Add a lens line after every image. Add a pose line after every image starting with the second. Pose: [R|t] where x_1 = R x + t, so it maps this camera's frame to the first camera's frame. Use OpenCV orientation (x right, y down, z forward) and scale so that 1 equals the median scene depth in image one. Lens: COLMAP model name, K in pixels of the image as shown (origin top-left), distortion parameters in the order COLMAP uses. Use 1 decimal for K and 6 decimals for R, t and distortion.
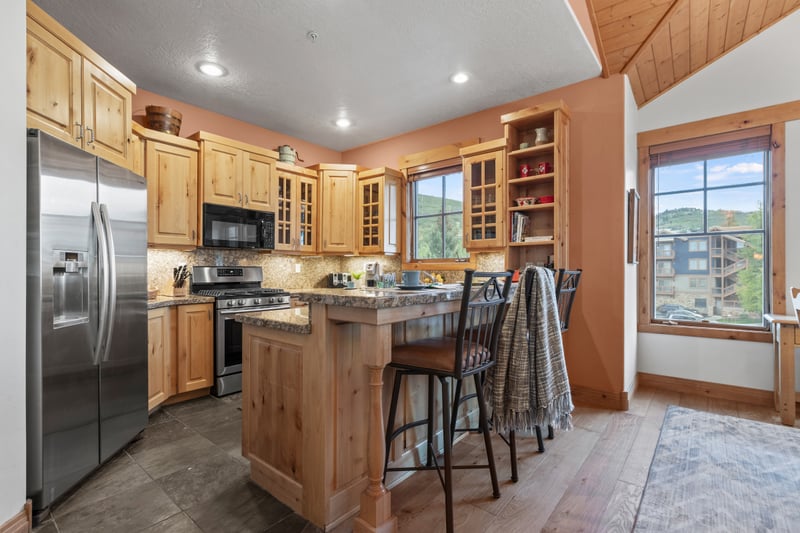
lens RADIAL K [[363.3, 0, 400.0], [0, 363.3, 266.5], [0, 0, 1]] dist [0.011925, 0.000204]
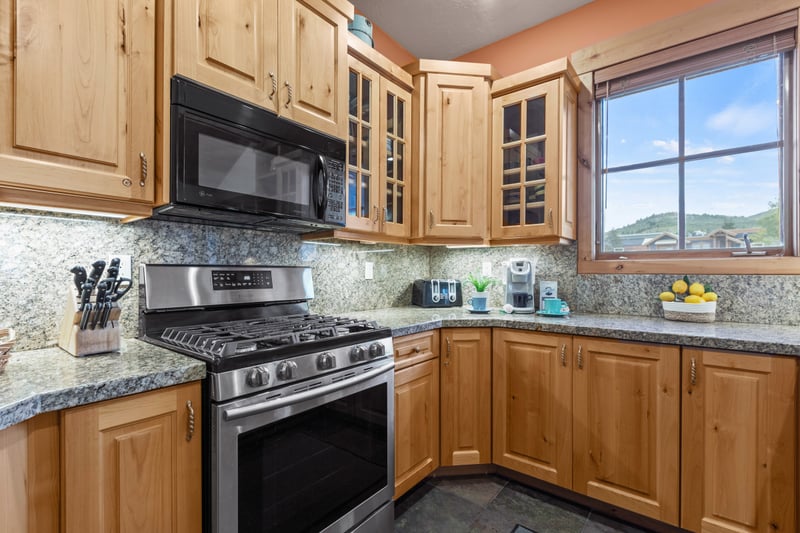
lens RADIAL K [[363.3, 0, 400.0], [0, 363.3, 266.5], [0, 0, 1]] dist [0.011925, 0.000204]
pose [[0.999796, 0.002060, 0.020116, -0.263375], [-0.001935, 0.999979, -0.006261, 0.002878], [-0.020128, 0.006221, 0.999778, 0.517029]]
